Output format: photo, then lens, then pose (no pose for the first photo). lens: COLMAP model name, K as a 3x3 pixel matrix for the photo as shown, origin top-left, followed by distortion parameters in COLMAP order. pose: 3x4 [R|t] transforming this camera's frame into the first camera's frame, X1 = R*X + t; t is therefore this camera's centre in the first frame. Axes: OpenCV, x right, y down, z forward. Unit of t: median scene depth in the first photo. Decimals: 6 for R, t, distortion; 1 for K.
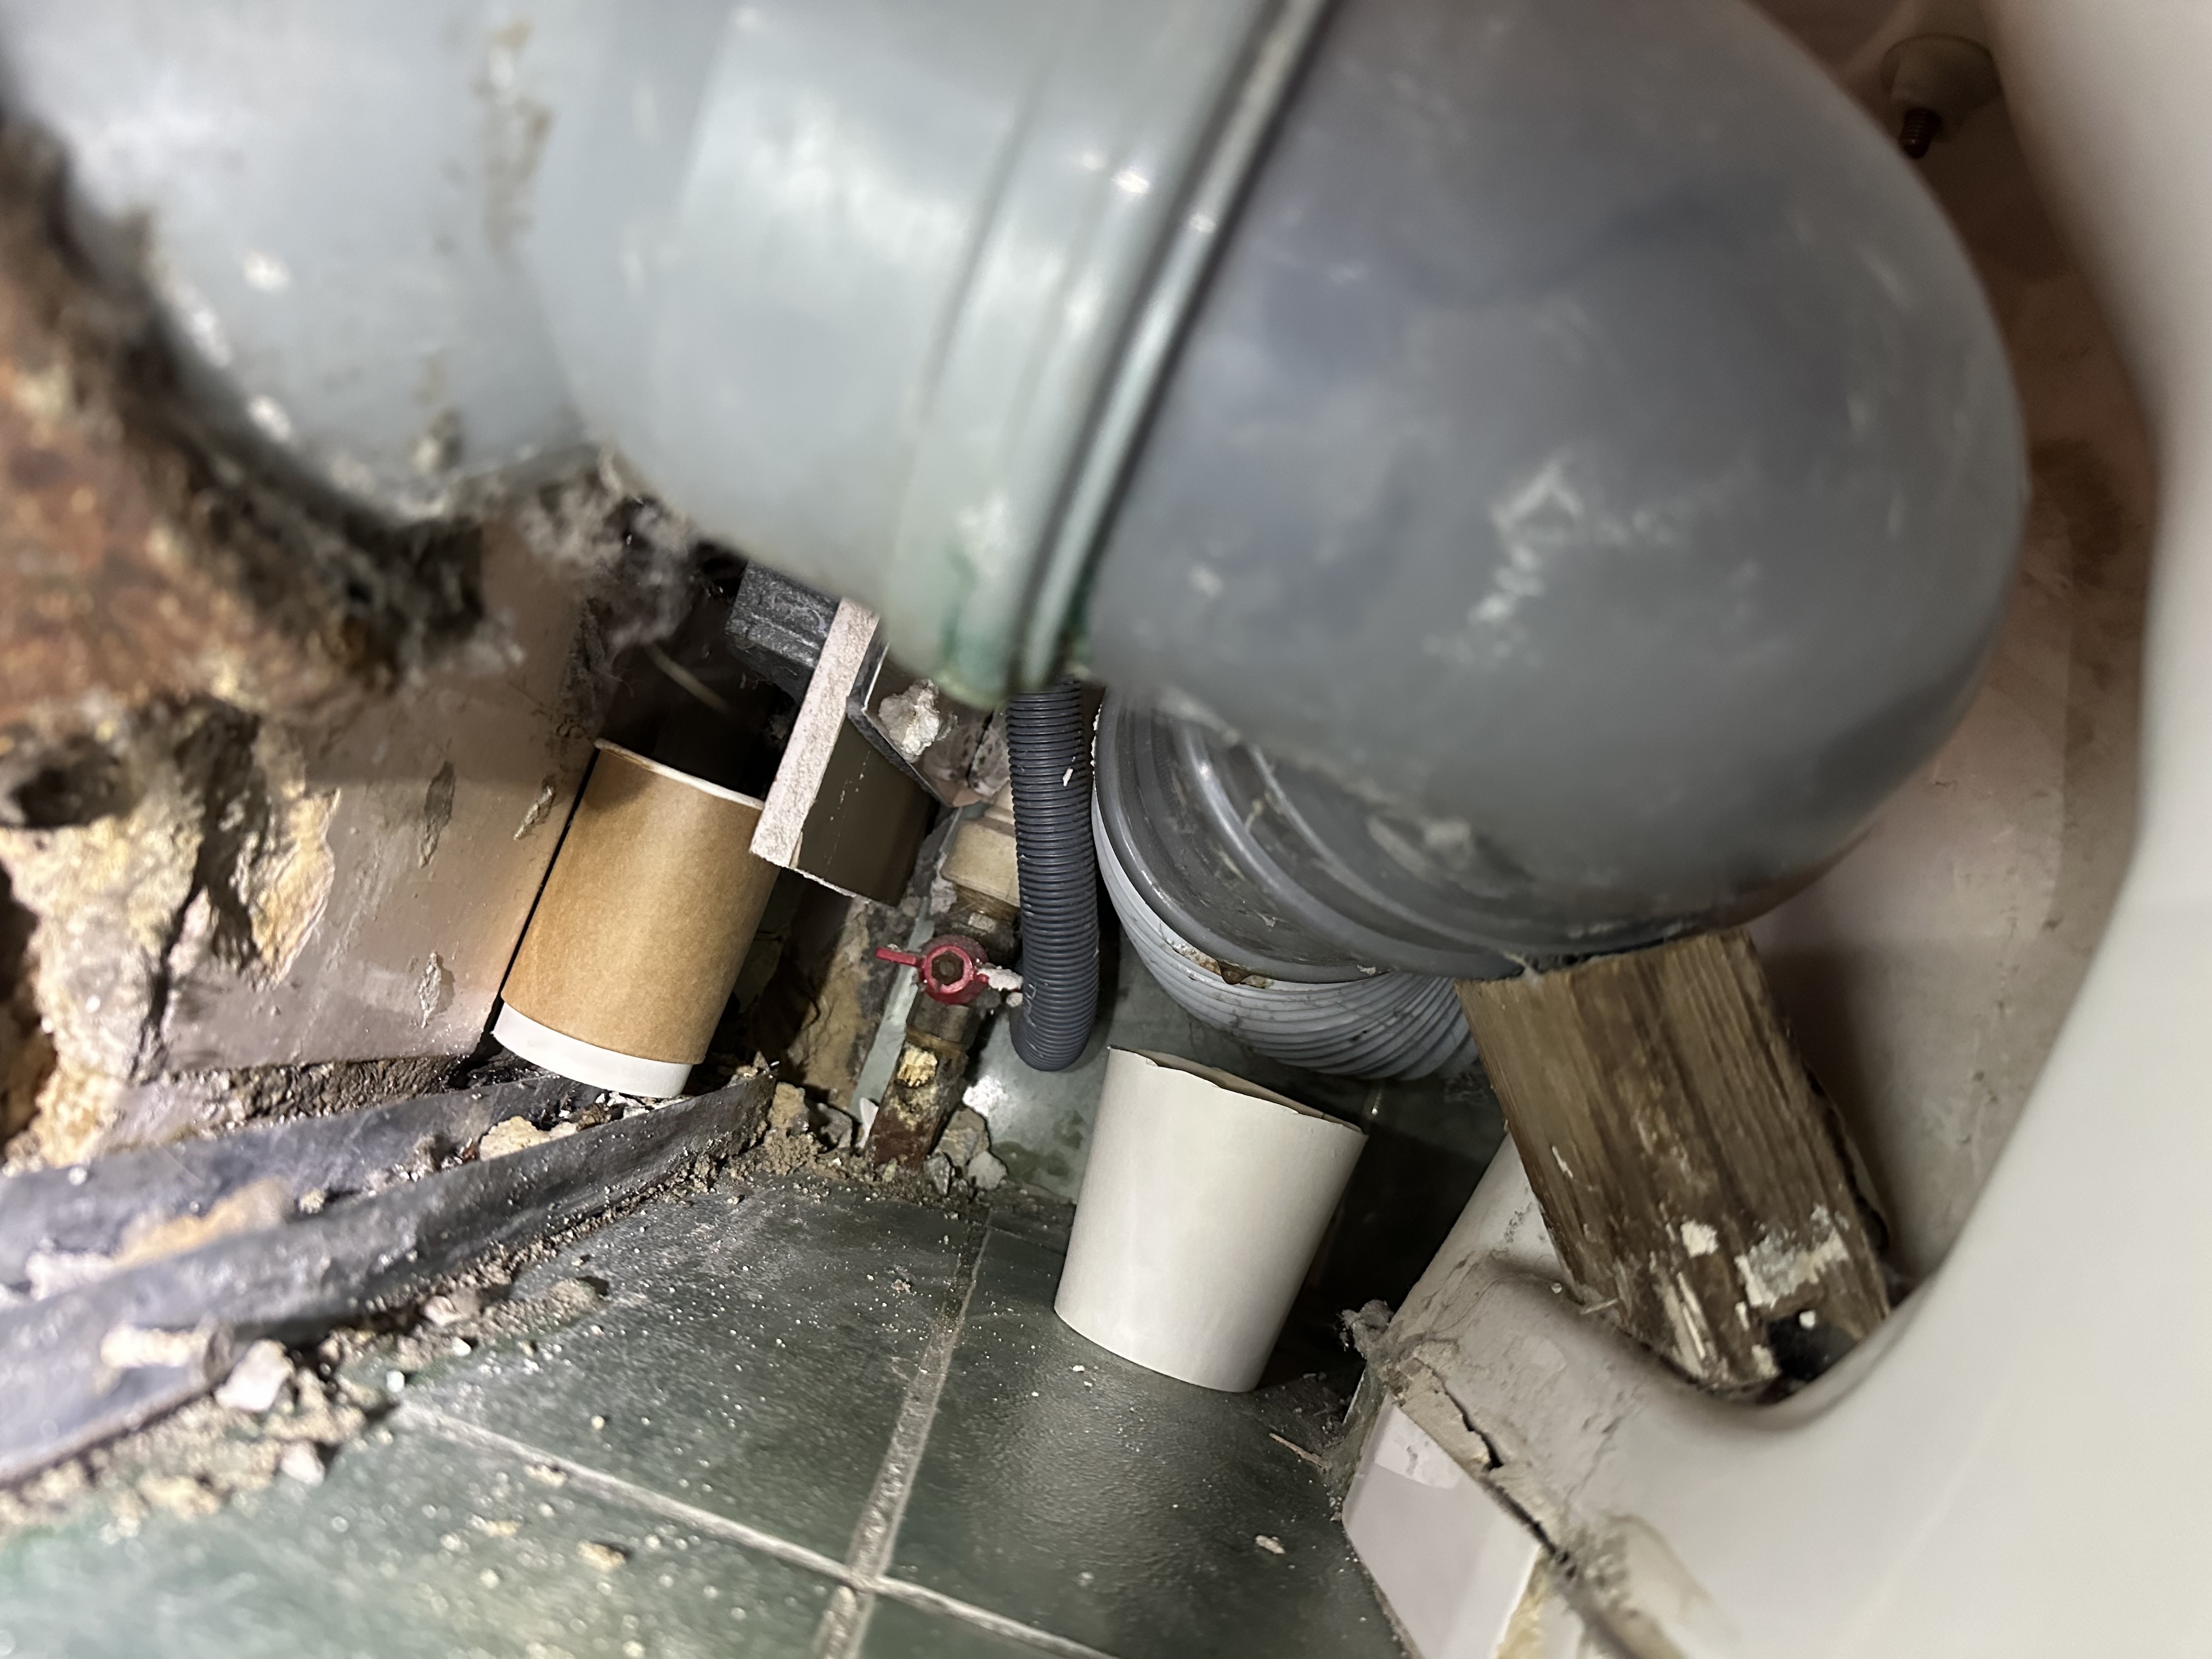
lens RADIAL K [[1645.0, 0, 1124.1], [0, 1645.0, 834.1], [0, 0, 1]] dist [0.056153, -0.065084]
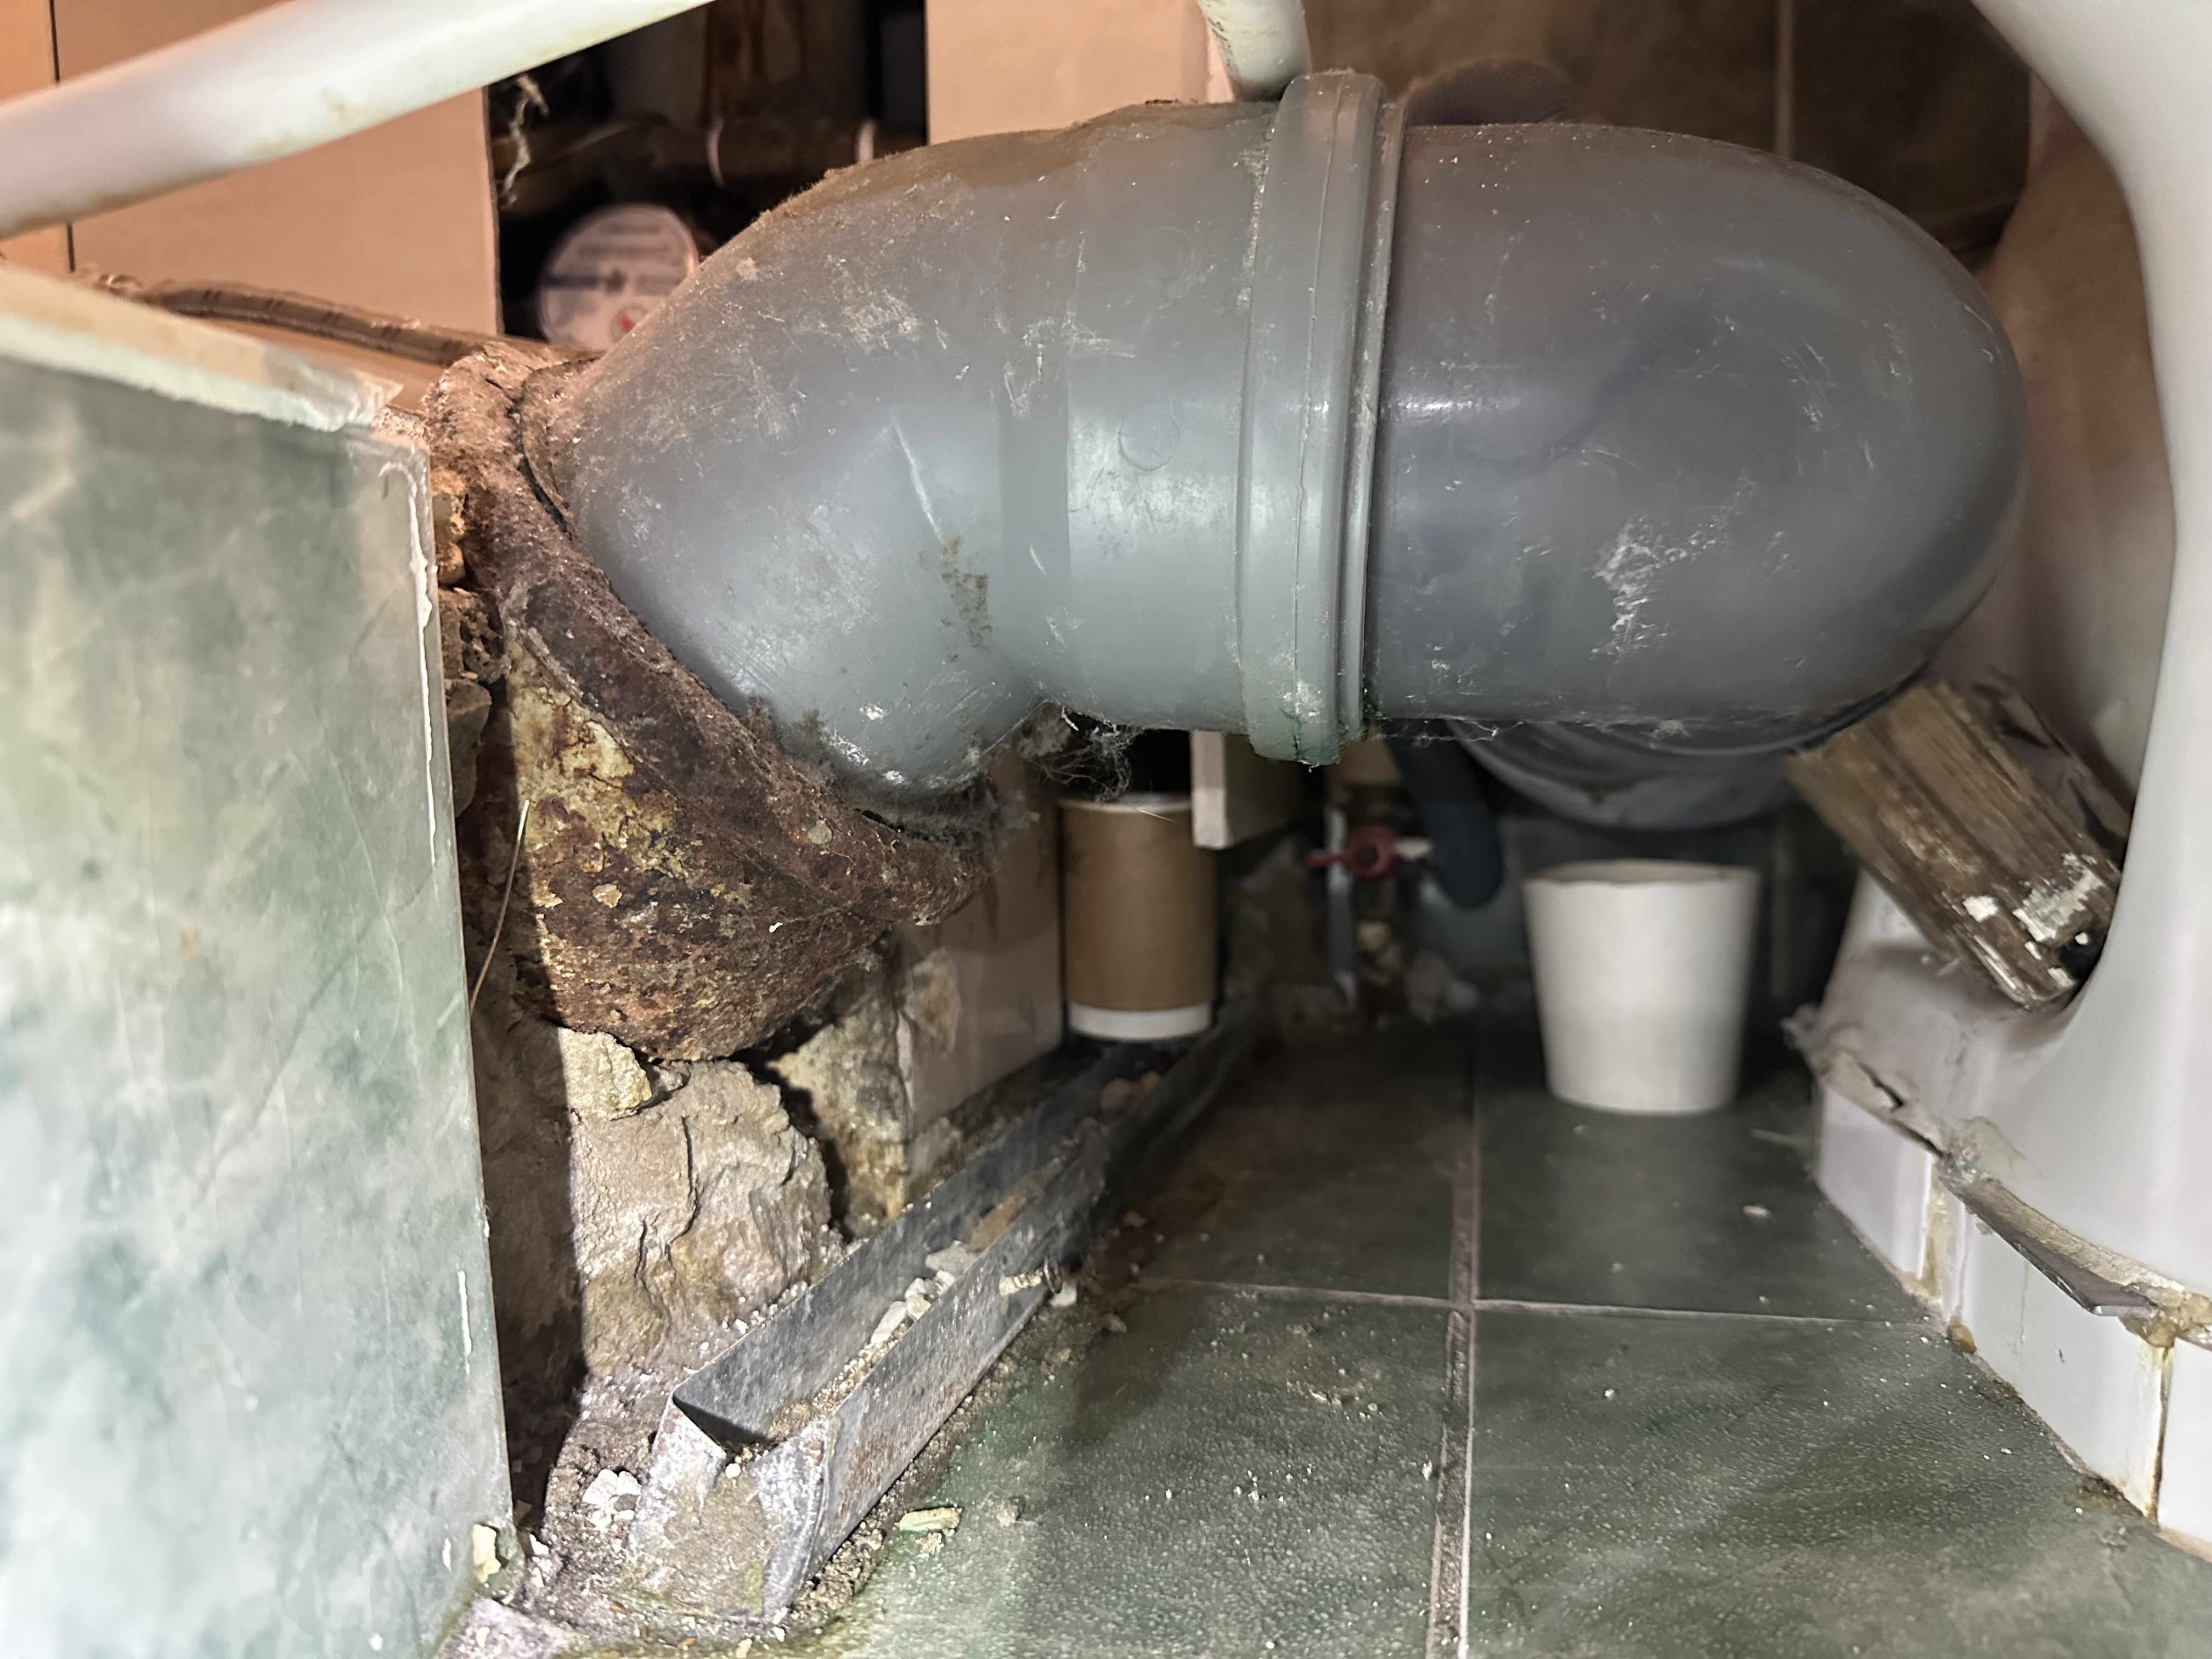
lens RADIAL K [[1645.0, 0, 1124.1], [0, 1645.0, 834.1], [0, 0, 1]] dist [0.056153, -0.065084]
pose [[0.906415, -0.340741, -0.249614, 0.077060], [0.365651, 0.928825, 0.059863, -0.141272], [0.211450, -0.145533, 0.966493, -0.422600]]
